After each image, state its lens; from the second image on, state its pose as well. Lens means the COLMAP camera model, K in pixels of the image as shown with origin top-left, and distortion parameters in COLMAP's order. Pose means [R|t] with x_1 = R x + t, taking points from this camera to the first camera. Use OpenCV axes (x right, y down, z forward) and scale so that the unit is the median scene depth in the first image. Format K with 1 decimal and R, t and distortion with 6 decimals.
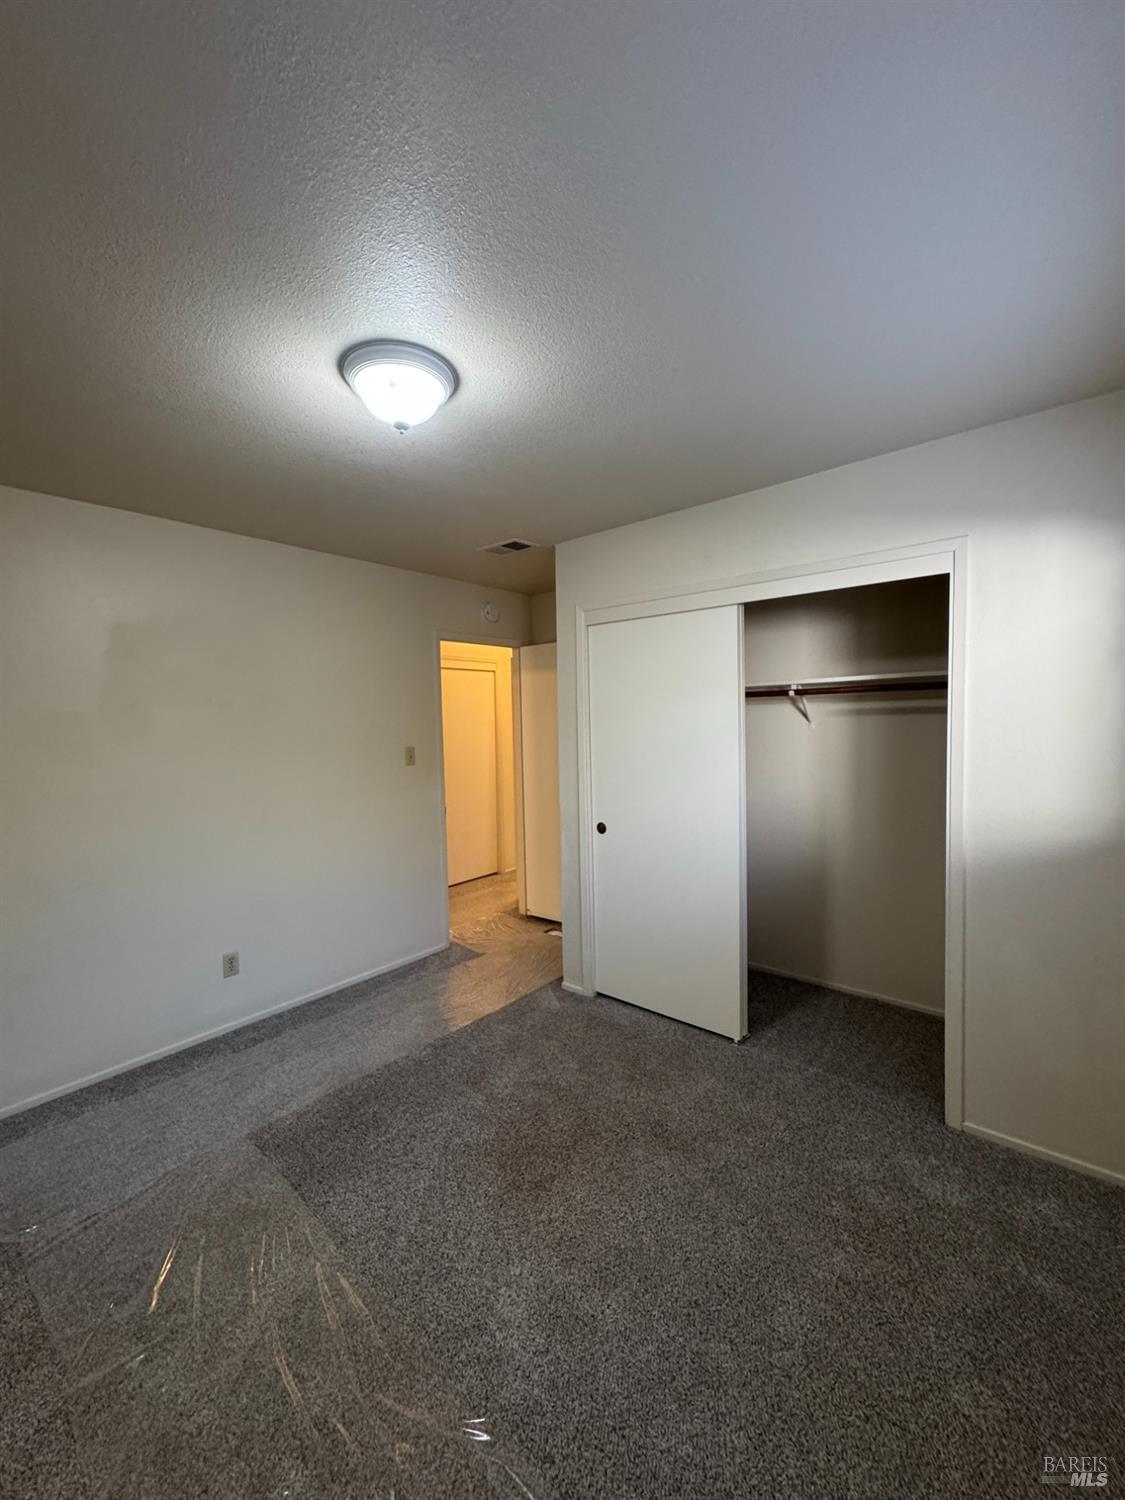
lens RADIAL K [[603.1, 0, 564.2], [0, 603.1, 749.2], [0, 0, 1]] dist [0.002853, 0.000688]
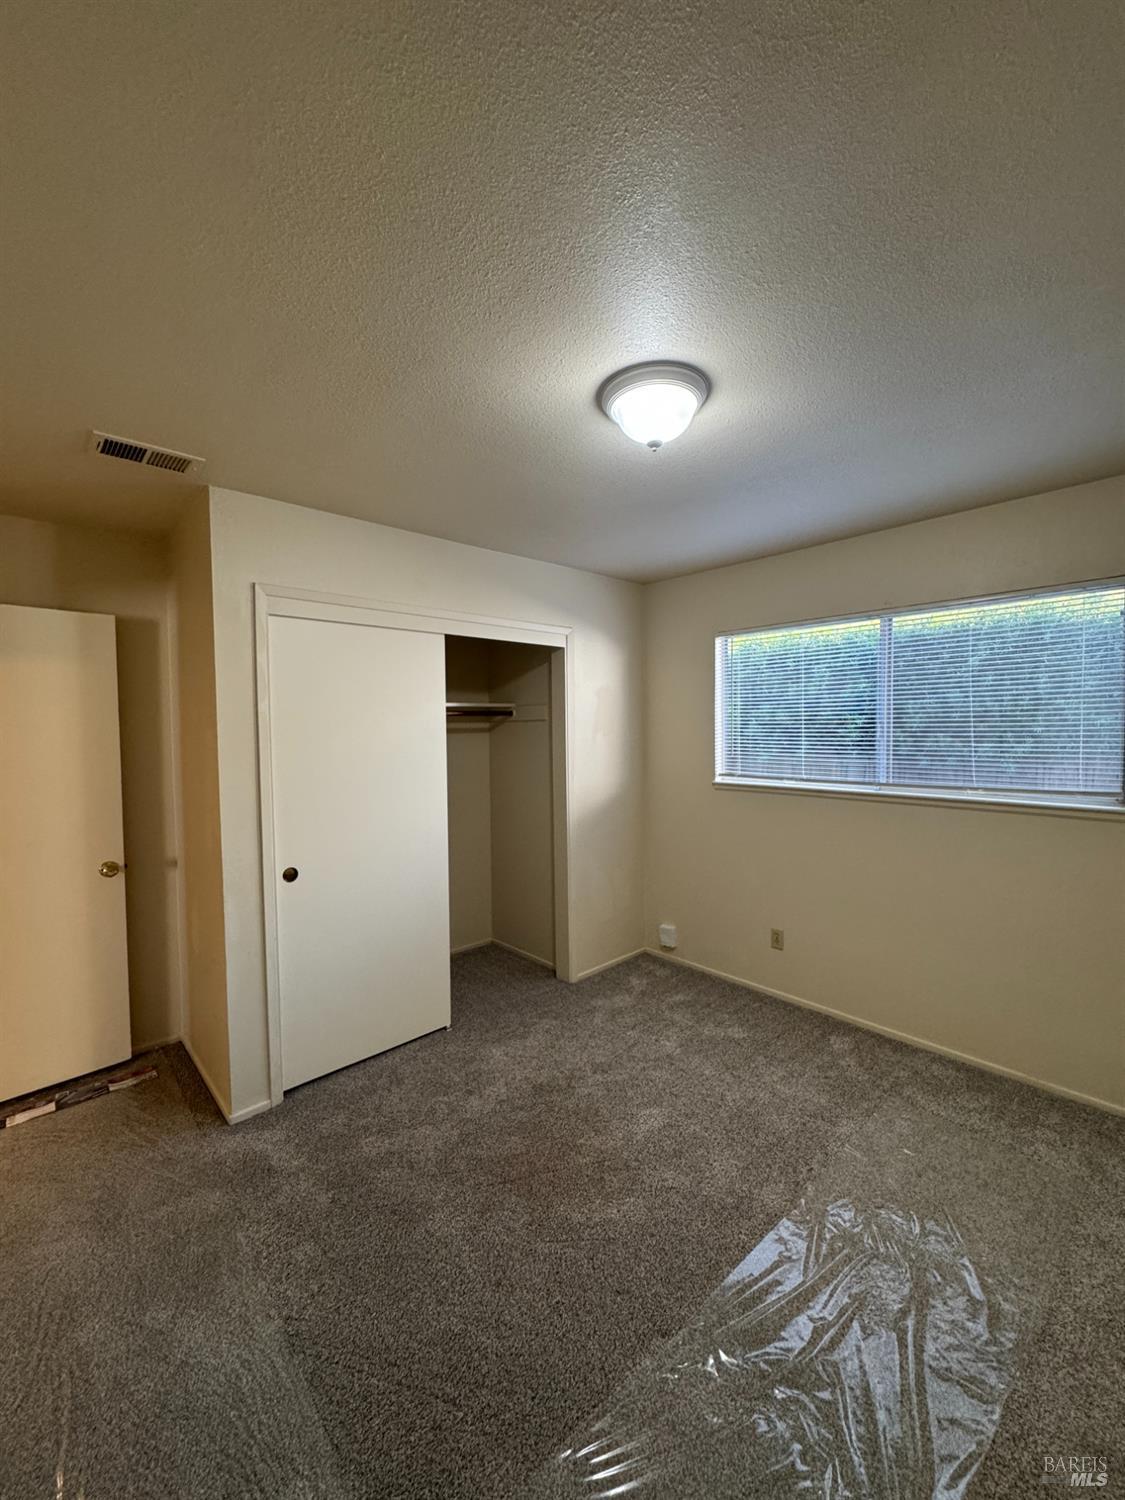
lens RADIAL K [[603.1, 0, 564.4], [0, 603.1, 748.5], [0, 0, 1]] dist [0.002853, 0.000688]
pose [[0.118536, -0.020709, 0.992734, -0.766658], [0.053649, 0.998456, 0.014422, -0.029668], [-0.991499, 0.051550, 0.119464, 0.620558]]
